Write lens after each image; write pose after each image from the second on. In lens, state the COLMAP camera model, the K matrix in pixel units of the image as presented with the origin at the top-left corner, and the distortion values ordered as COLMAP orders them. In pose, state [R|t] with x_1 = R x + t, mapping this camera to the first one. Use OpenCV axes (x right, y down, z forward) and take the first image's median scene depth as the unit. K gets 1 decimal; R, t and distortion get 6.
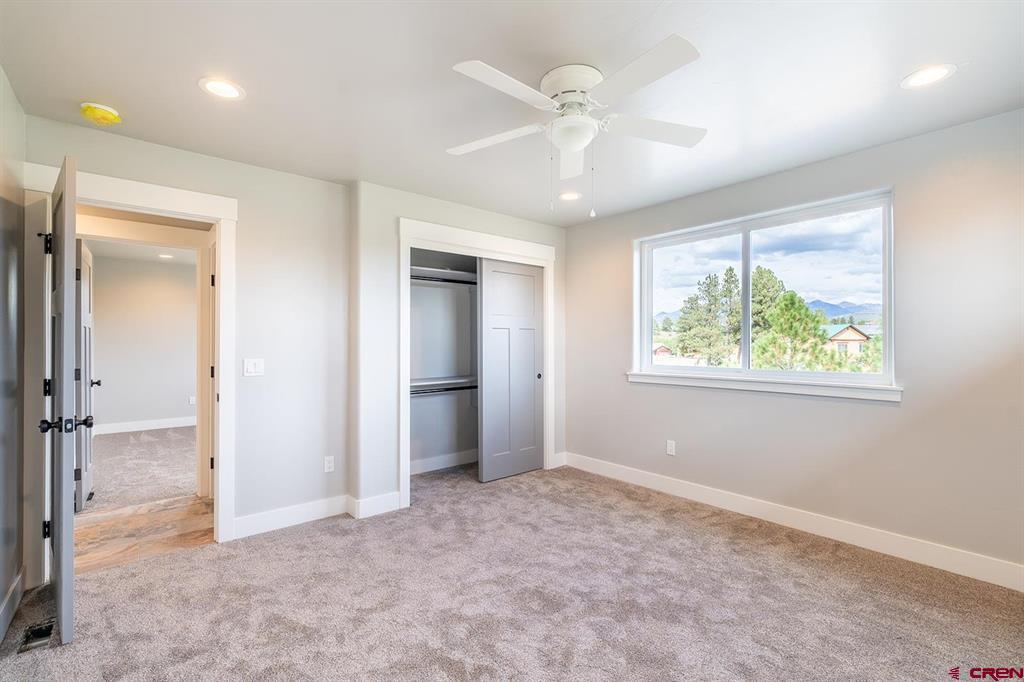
lens RADIAL K [[453.4, 0, 512.0], [0, 453.4, 341.0], [0, 0, 1]] dist [-0.000871, -0.000138]
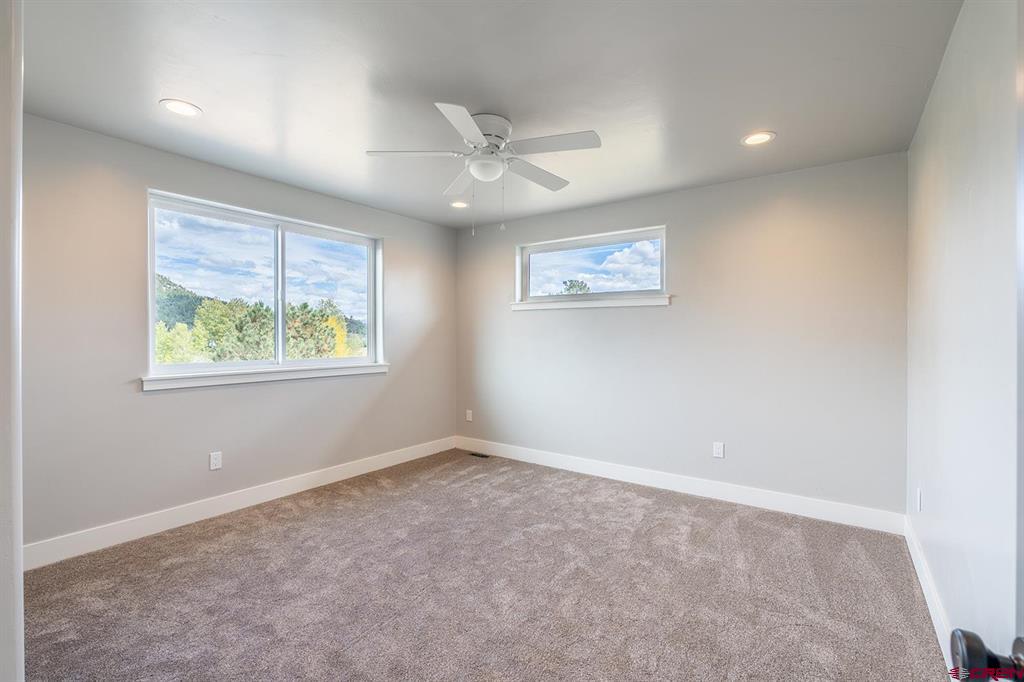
lens RADIAL K [[453.4, 0, 512.0], [0, 453.4, 341.0], [0, 0, 1]] dist [-0.000871, -0.000138]
pose [[-0.242744, -0.007799, 0.970059, -1.499935], [-0.007395, 0.999954, 0.006189, 0.017789], [-0.970062, -0.005671, -0.242790, 1.725623]]
